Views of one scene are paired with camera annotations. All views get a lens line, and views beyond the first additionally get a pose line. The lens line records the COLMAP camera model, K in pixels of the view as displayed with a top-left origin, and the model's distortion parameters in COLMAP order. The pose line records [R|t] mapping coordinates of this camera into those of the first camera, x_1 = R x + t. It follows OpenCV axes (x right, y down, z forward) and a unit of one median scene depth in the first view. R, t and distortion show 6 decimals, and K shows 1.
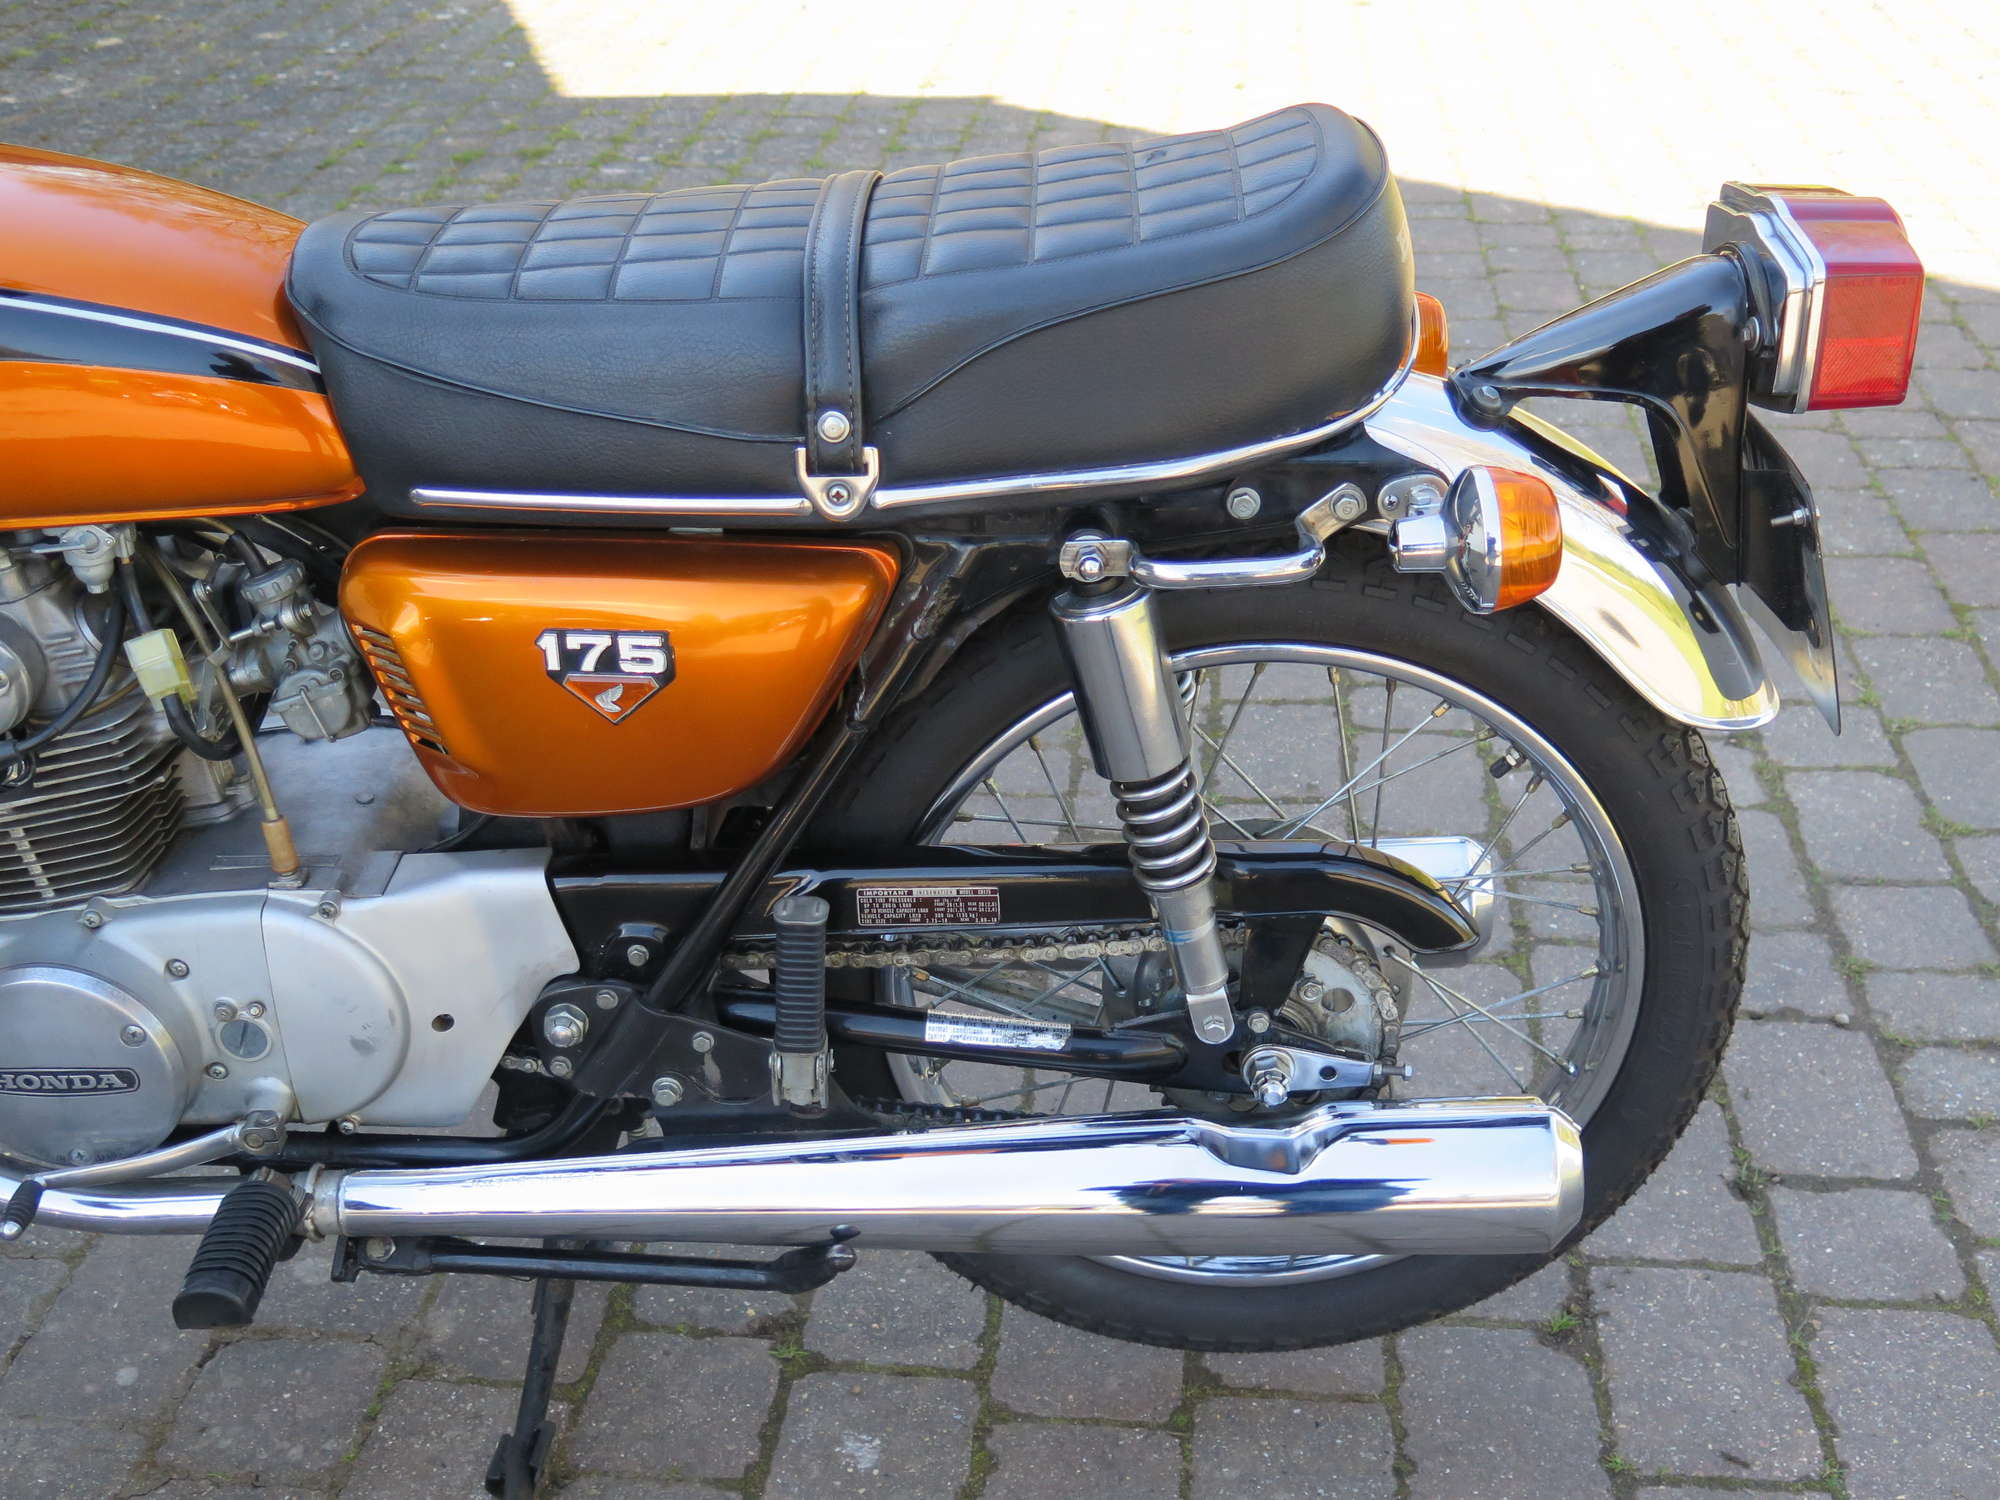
lens RADIAL K [[2225.5, 0, 1009.9], [0, 2225.5, 760.0], [0, 0, 1]] dist [-0.030775, 0.000000]
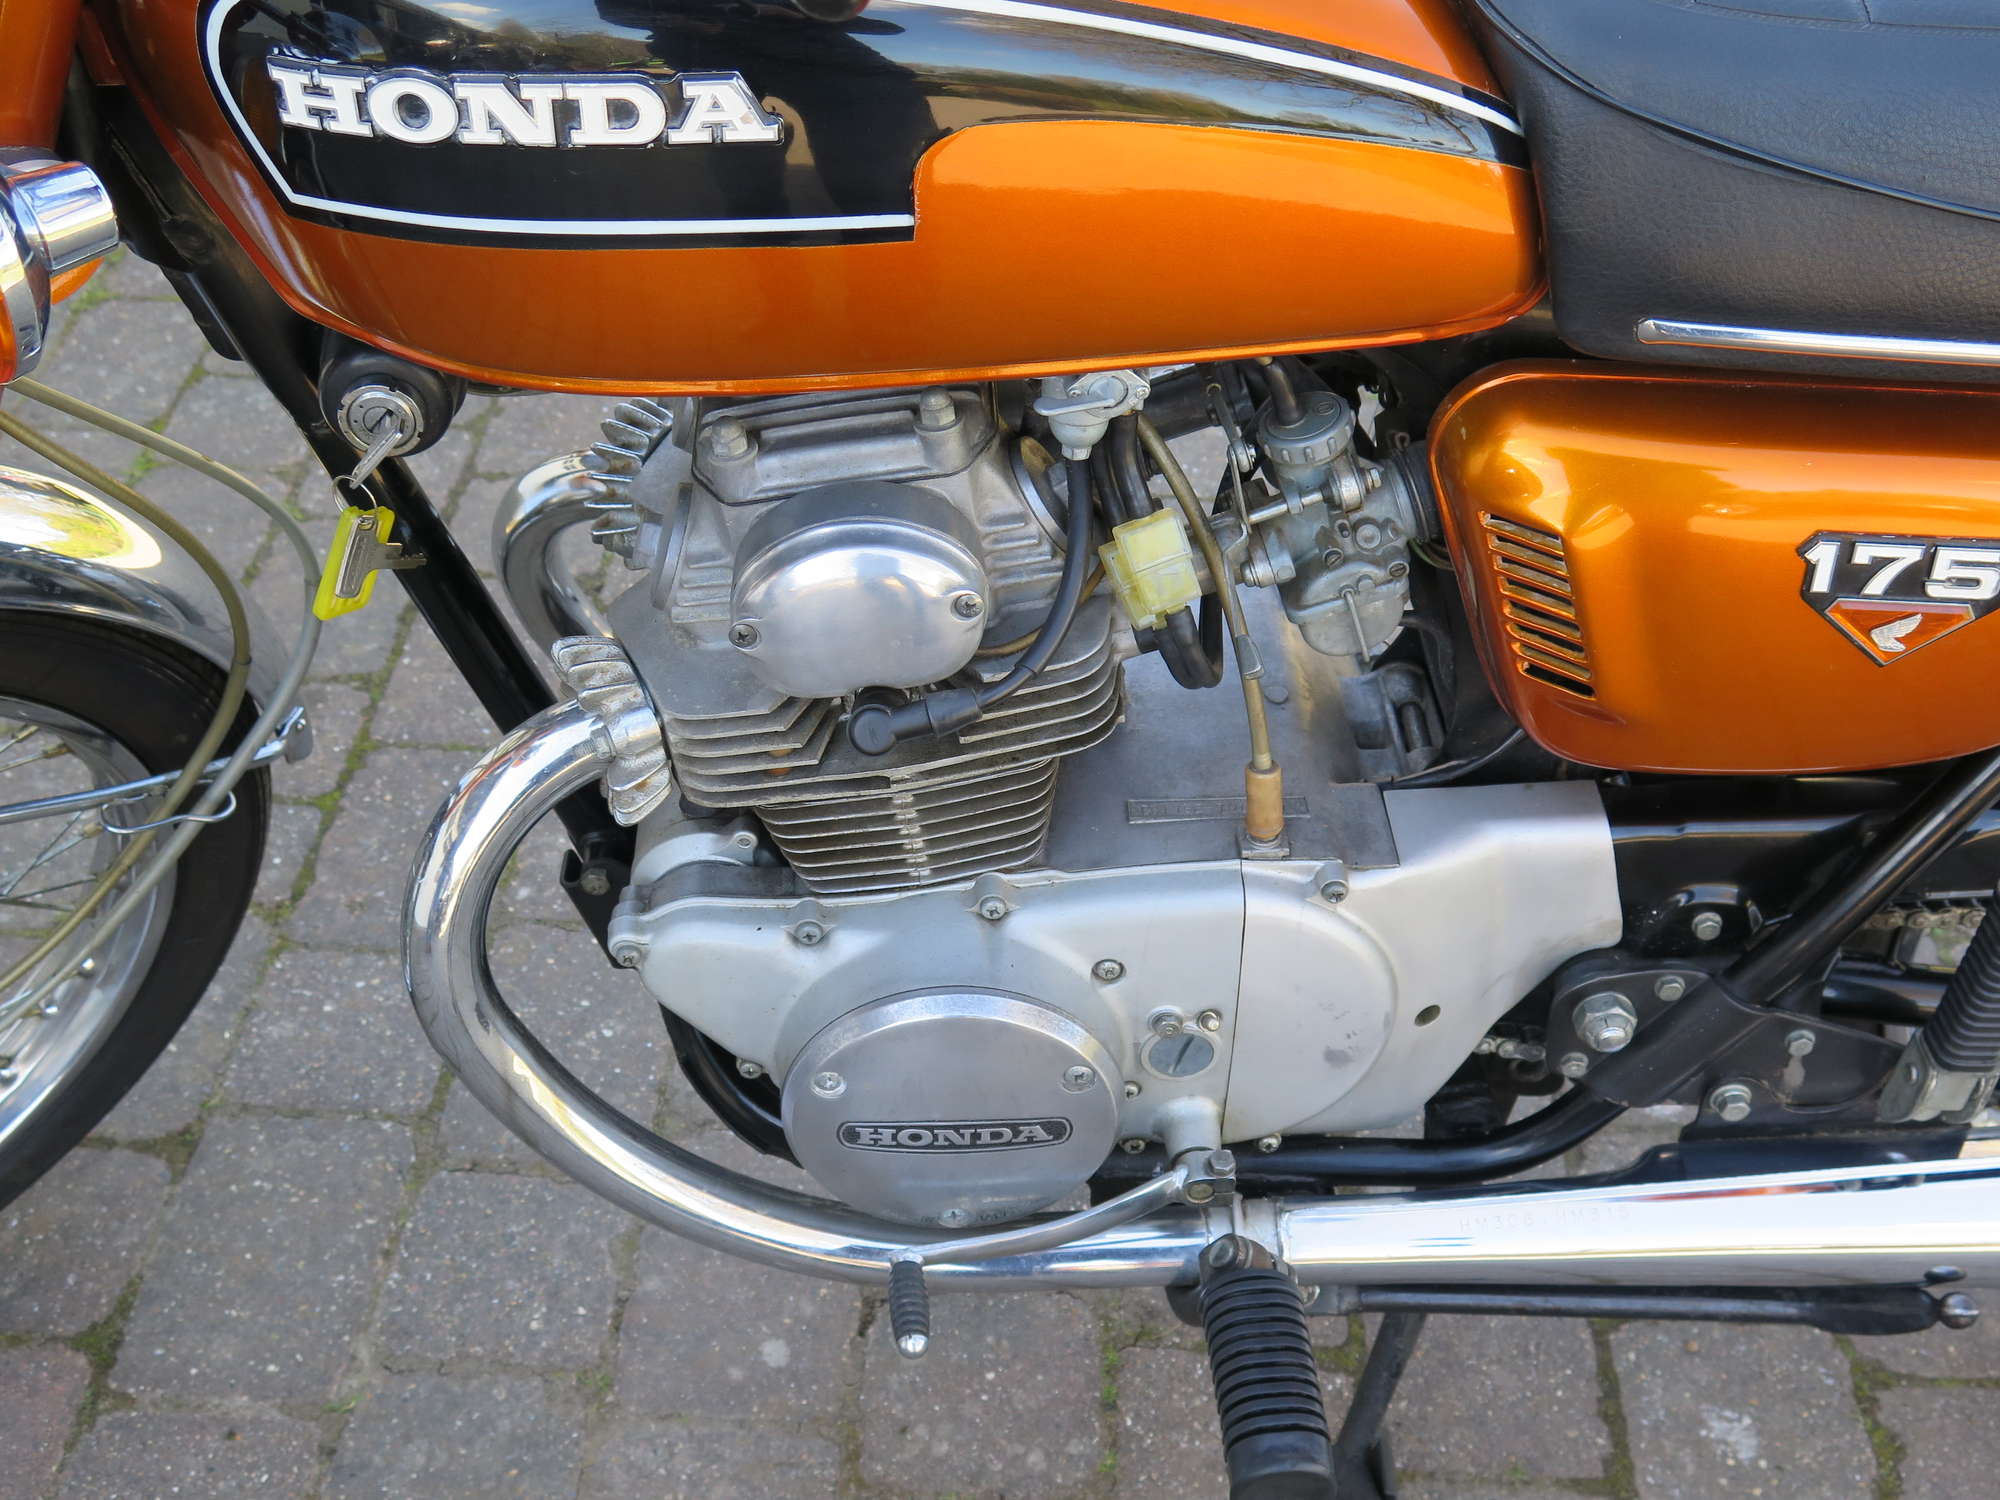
lens RADIAL K [[2225.5, 0, 987.1], [0, 2225.5, 748.2], [0, 0, 1]] dist [-0.030775, 0.000000]
pose [[0.998298, -0.011345, 0.057197, -0.446355], [-0.000796, 0.978150, 0.207900, -0.120225], [-0.058306, -0.207592, 0.976476, 0.320104]]
